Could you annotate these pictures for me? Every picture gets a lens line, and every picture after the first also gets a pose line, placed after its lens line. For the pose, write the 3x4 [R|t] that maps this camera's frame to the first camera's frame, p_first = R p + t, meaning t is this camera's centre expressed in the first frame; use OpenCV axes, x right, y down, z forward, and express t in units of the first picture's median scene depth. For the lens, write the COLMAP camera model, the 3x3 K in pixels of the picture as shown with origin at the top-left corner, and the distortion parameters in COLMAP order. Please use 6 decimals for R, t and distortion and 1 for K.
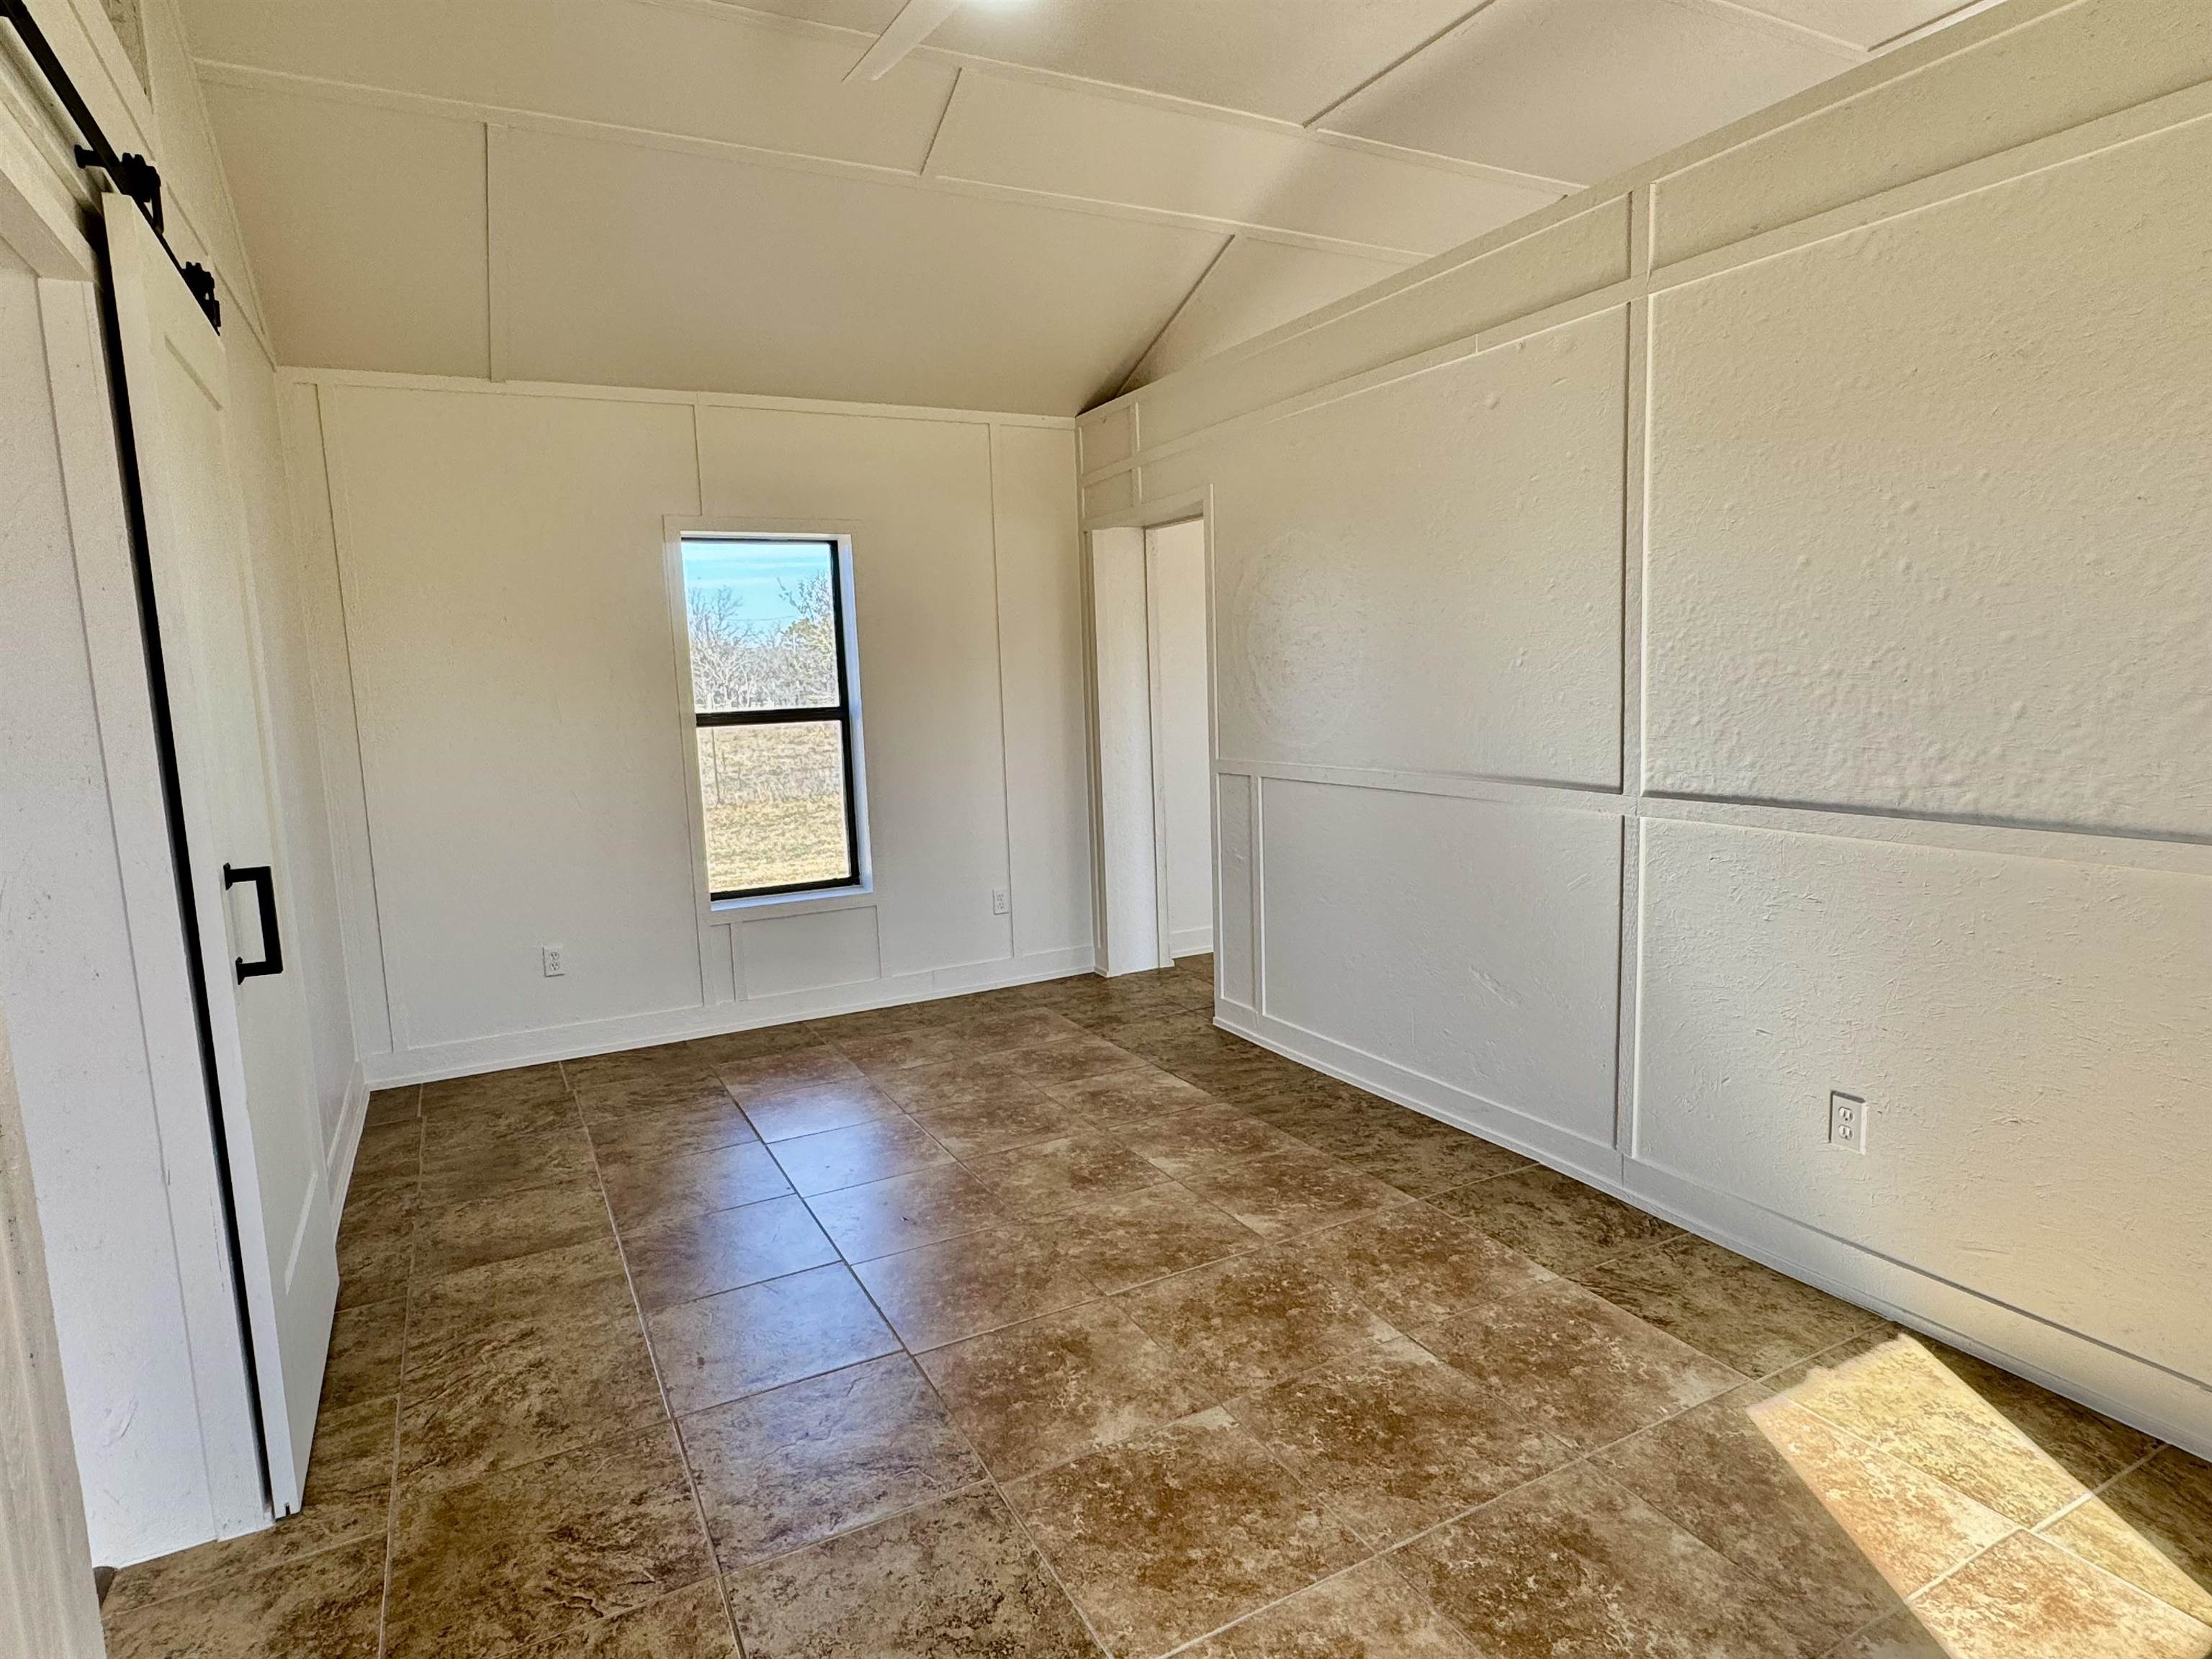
lens RADIAL K [[1216.7, 0, 1102.6], [0, 1216.7, 821.1], [0, 0, 1]] dist [-0.003876, 0.002278]
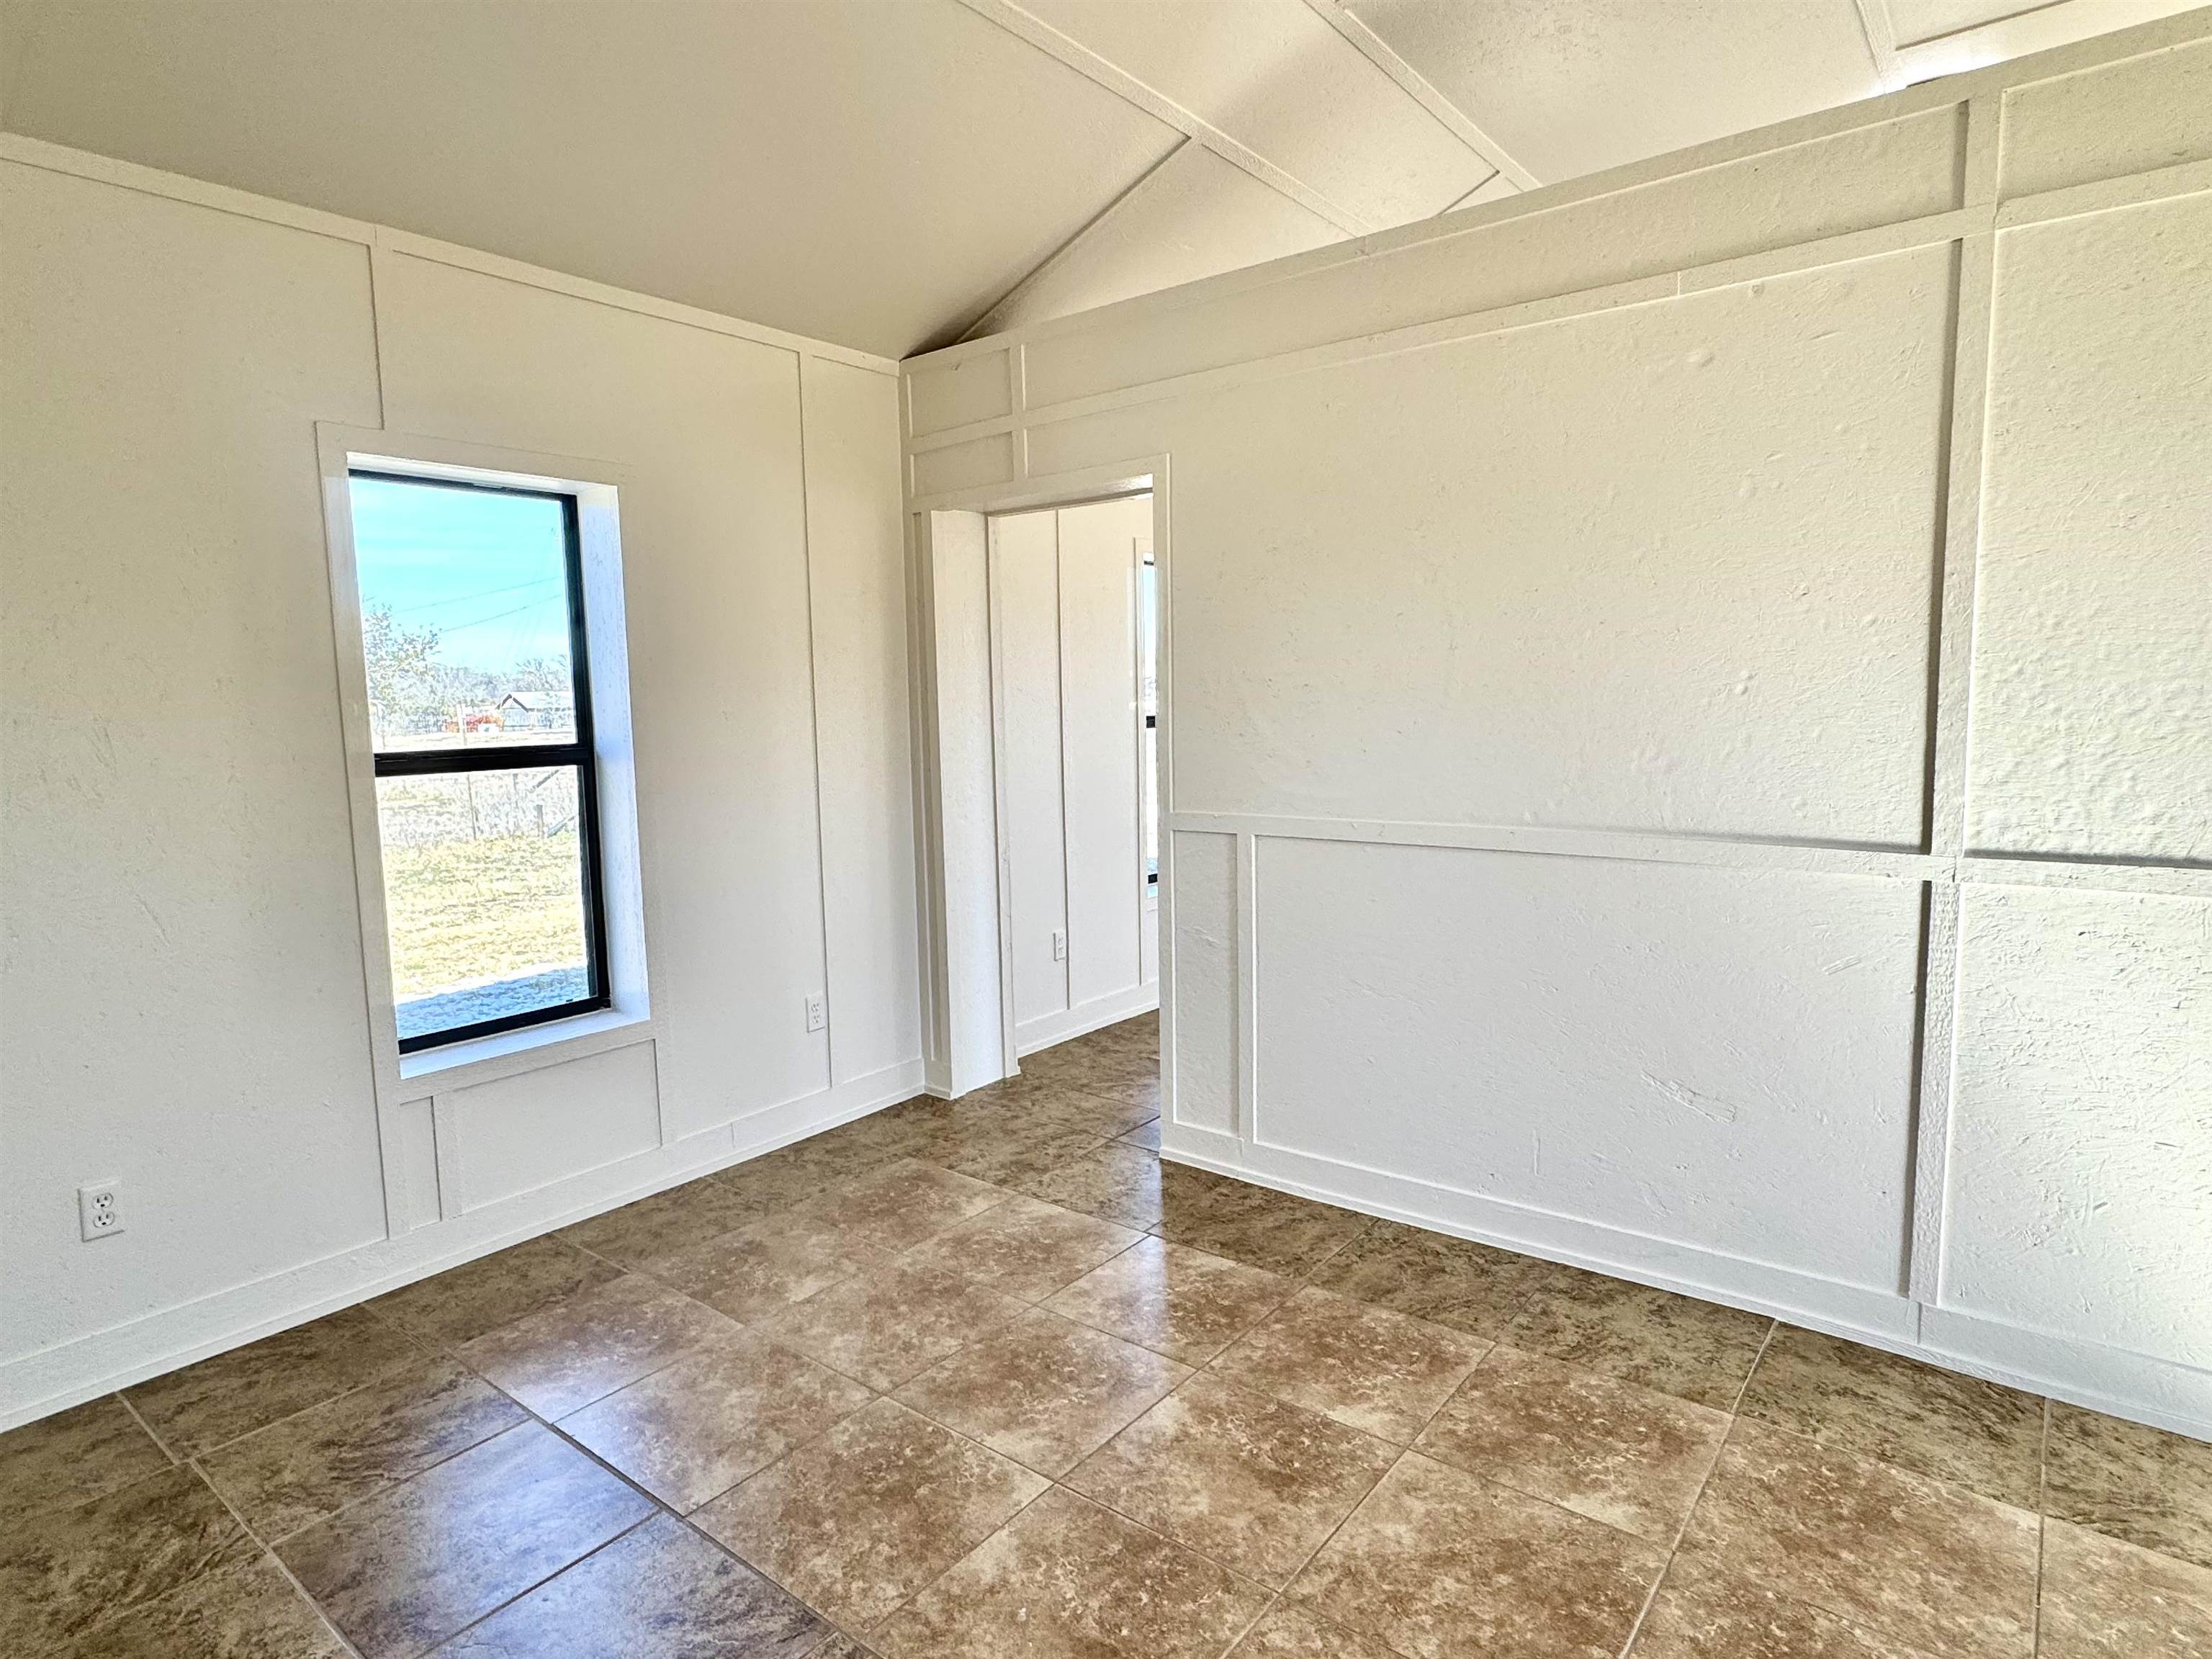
lens RADIAL K [[1217.8, 0, 1095.5], [0, 1217.8, 820.6], [0, 0, 1]] dist [-0.002139, 0.001642]
pose [[0.916710, -0.026162, 0.398697, -0.329266], [0.037780, 0.999059, -0.021307, -0.040341], [-0.397764, 0.034595, 0.916835, 0.406122]]
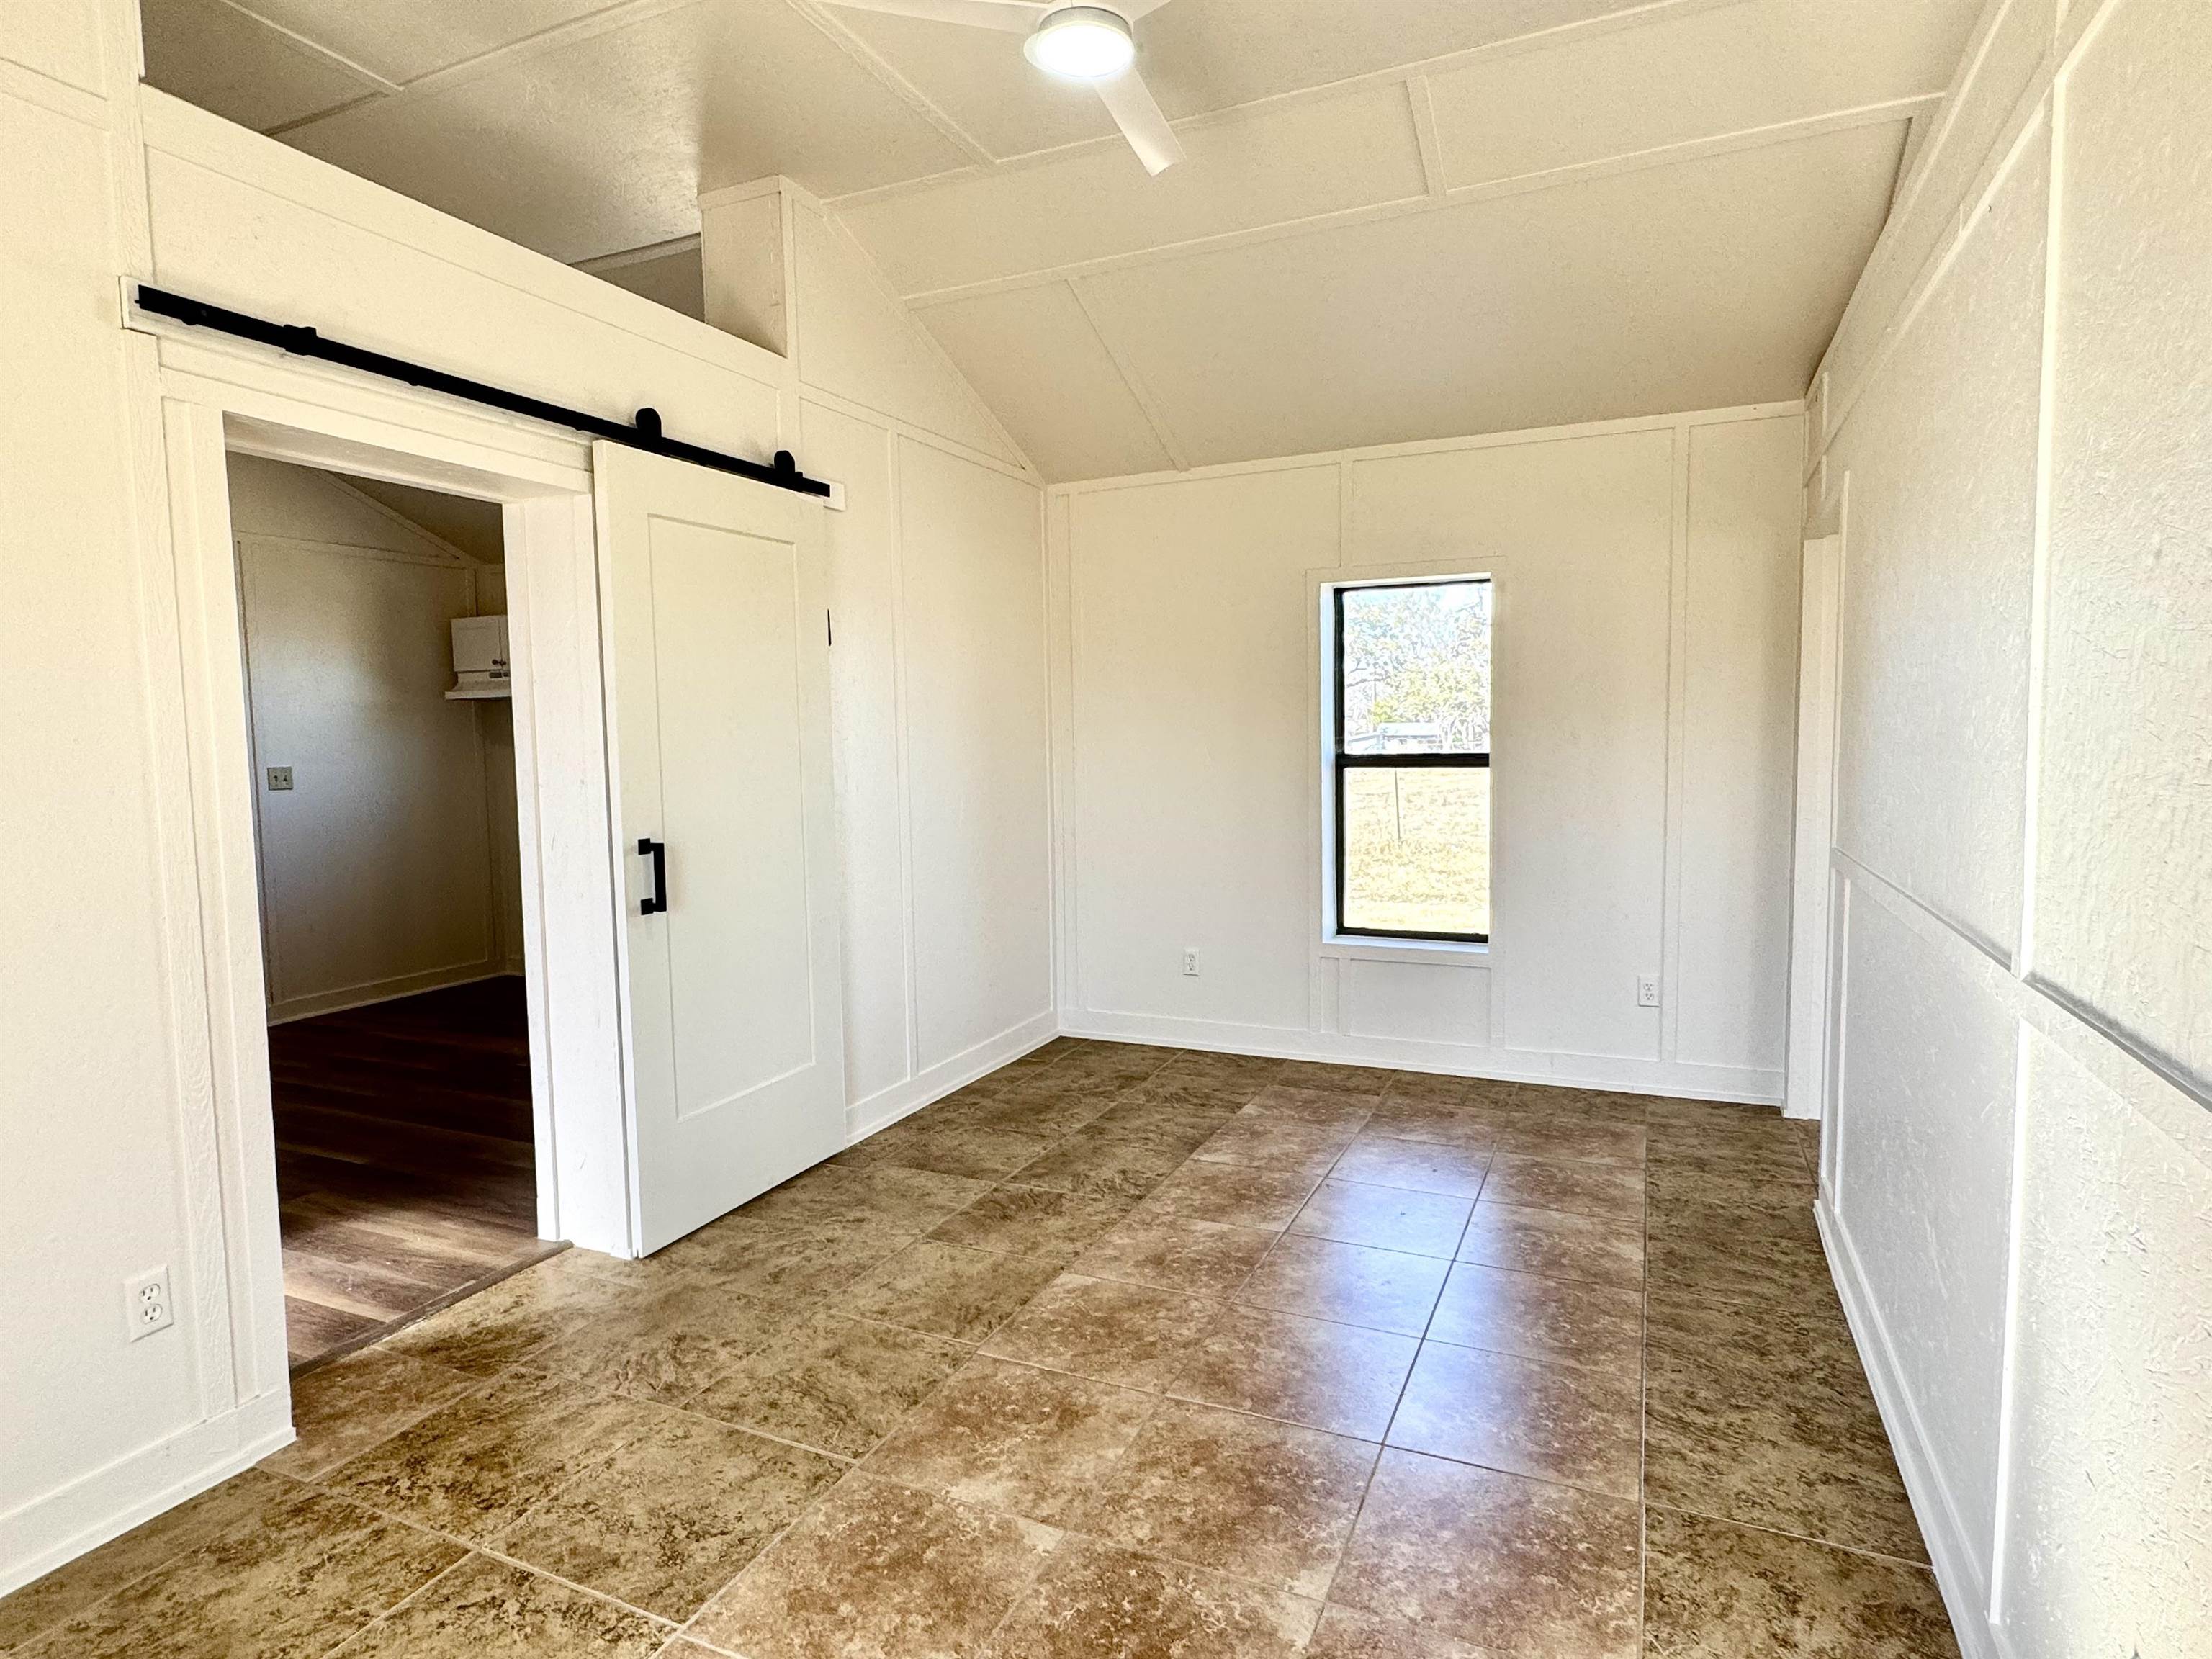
lens RADIAL K [[1216.7, 0, 1102.6], [0, 1216.7, 821.1], [0, 0, 1]] dist [-0.003876, 0.002278]
pose [[0.615212, 0.086082, -0.783648, 0.505828], [-0.104292, 0.994171, 0.027331, -0.053135], [0.781433, 0.064914, 0.620604, 0.265827]]
